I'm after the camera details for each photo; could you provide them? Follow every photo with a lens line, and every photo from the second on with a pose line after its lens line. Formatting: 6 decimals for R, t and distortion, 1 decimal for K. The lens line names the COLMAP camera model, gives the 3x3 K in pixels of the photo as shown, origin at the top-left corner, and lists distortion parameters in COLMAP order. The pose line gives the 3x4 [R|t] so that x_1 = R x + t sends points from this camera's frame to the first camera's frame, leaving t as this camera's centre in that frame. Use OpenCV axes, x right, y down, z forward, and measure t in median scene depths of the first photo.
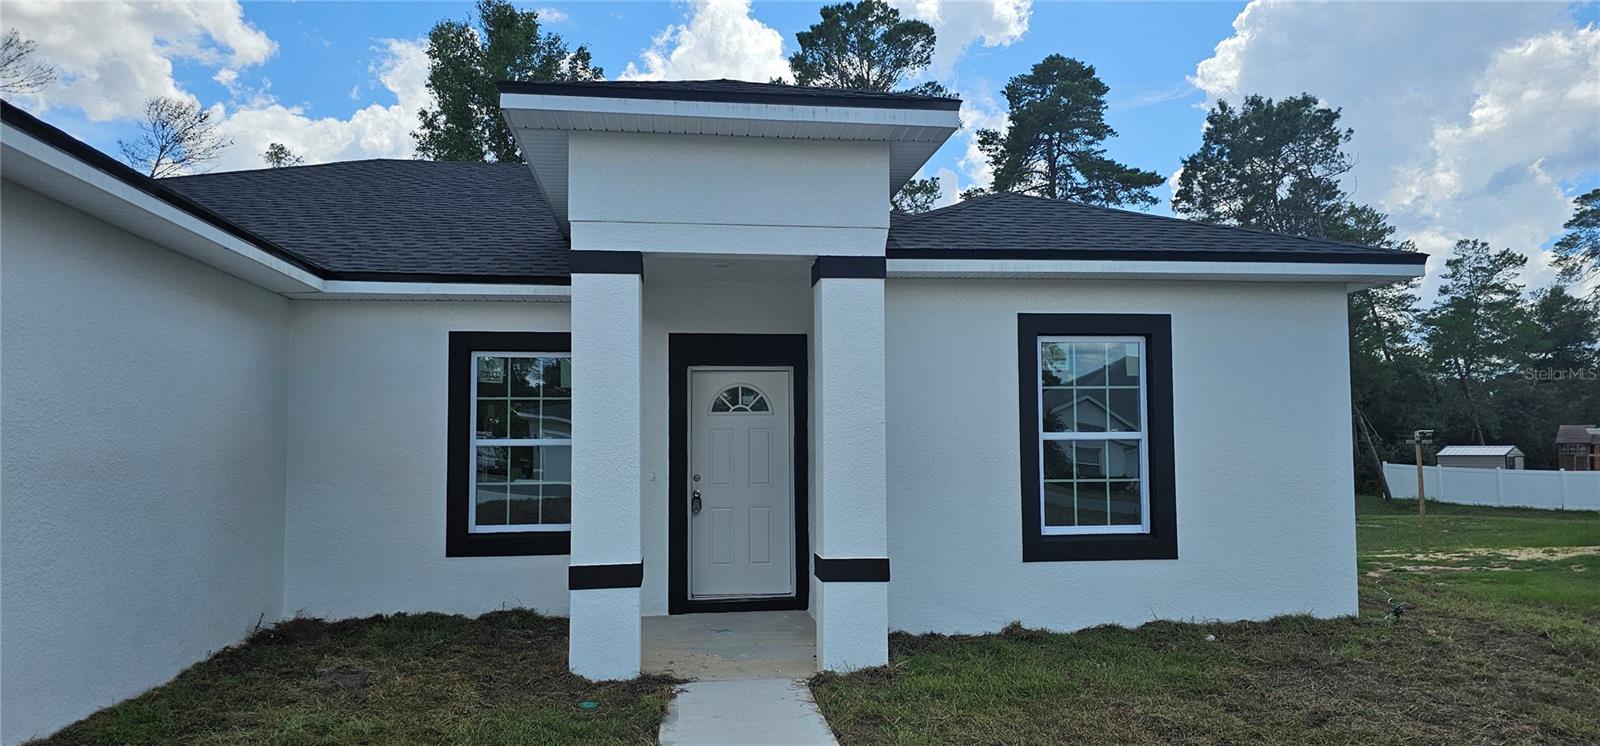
lens RADIAL K [[1069.1, 0, 810.1], [0, 1069.1, 394.8], [0, 0, 1]] dist [0.075403, -0.075725]
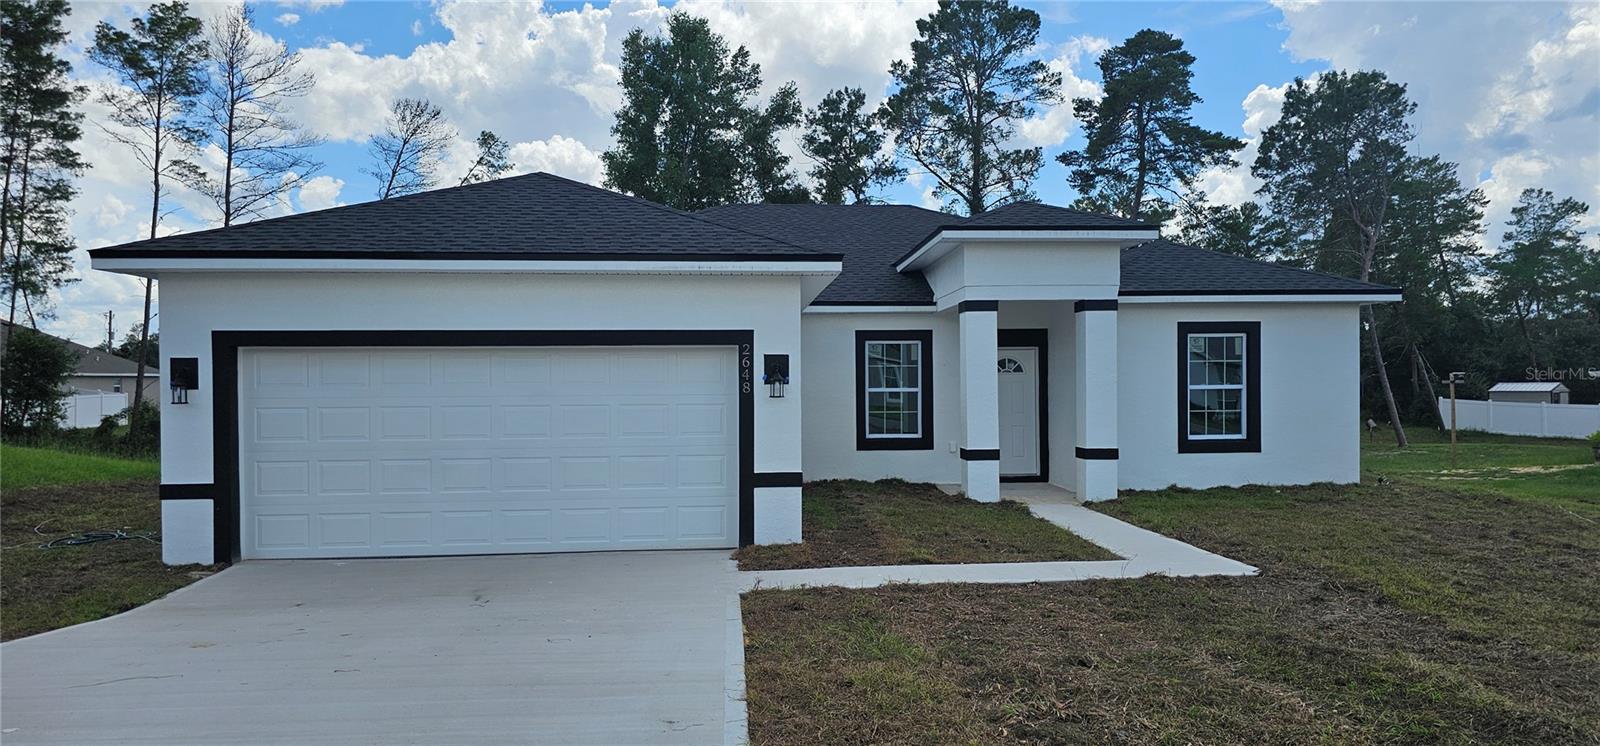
lens RADIAL K [[1069.1, 0, 810.6], [0, 1069.1, 399.4], [0, 0, 1]] dist [0.075403, -0.075725]
pose [[0.998475, 0.000382, -0.055206, -0.063717], [0.003205, 0.997888, 0.064883, -0.012098], [0.055115, -0.064961, 0.996365, -0.171653]]
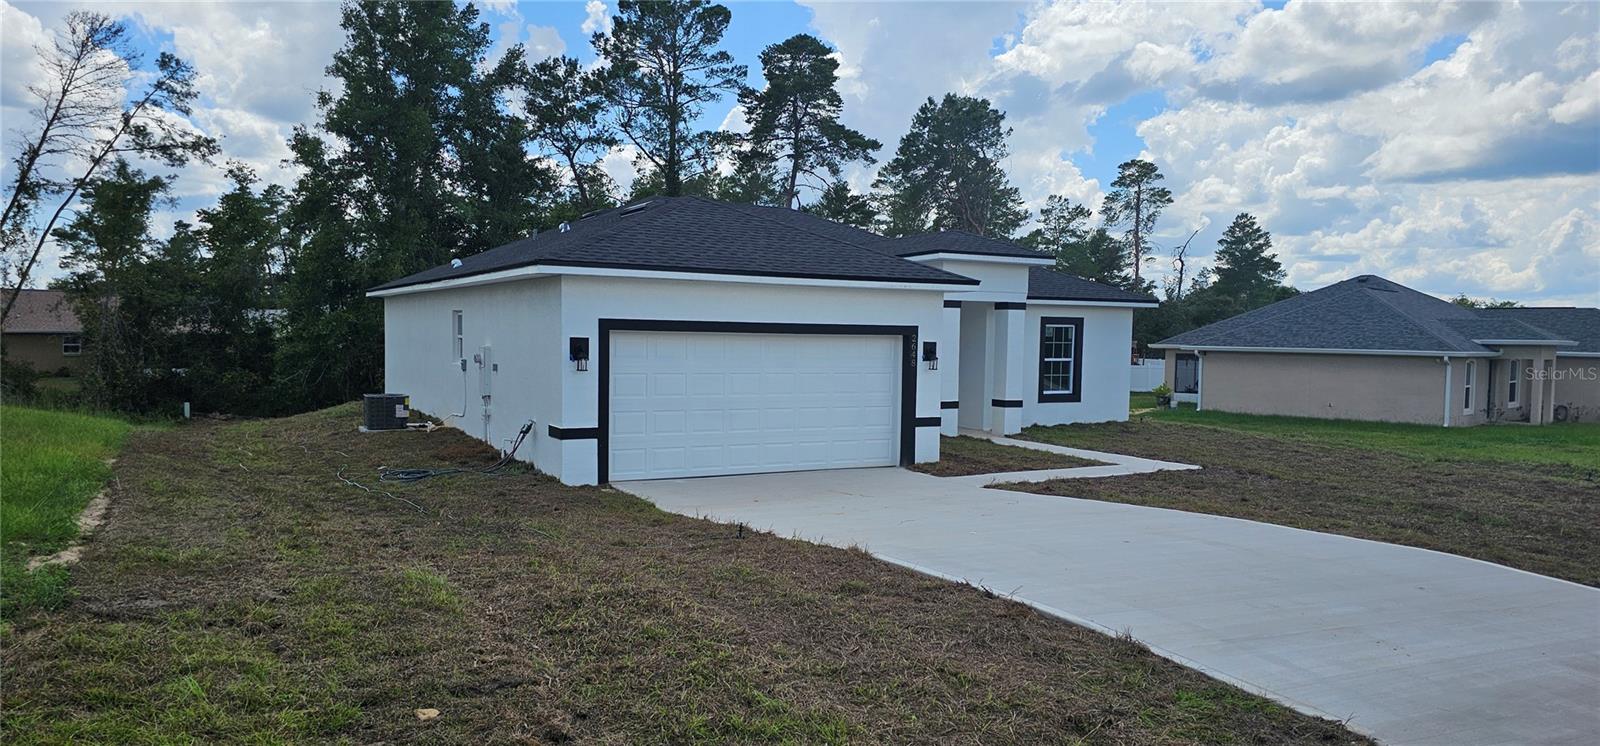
lens RADIAL K [[1069.1, 0, 805.5], [0, 1069.1, 413.4], [0, 0, 1]] dist [0.075403, -0.075725]
pose [[0.934391, -0.004581, 0.356220, -0.260641], [-0.039783, 0.992321, 0.117115, -0.023933], [-0.354021, -0.123603, 0.927034, -0.268445]]
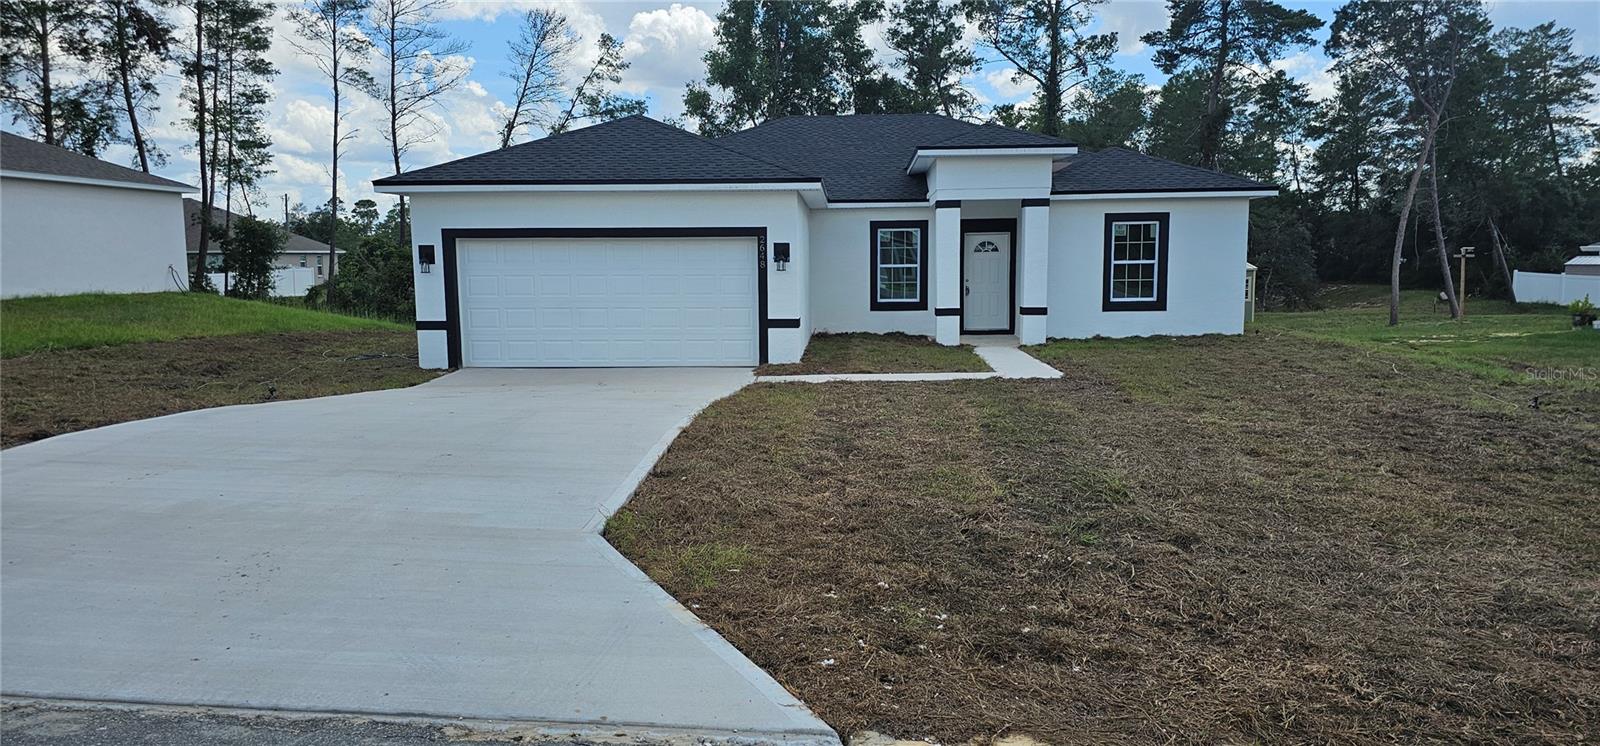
lens RADIAL K [[1069.1, 0, 802.9], [0, 1069.1, 387.2], [0, 0, 1]] dist [0.075403, -0.075725]
pose [[0.984961, 0.018351, -0.171801, -0.011467], [0.010777, 0.985882, 0.167093, -0.019193], [0.172442, -0.166431, 0.970858, -0.304708]]
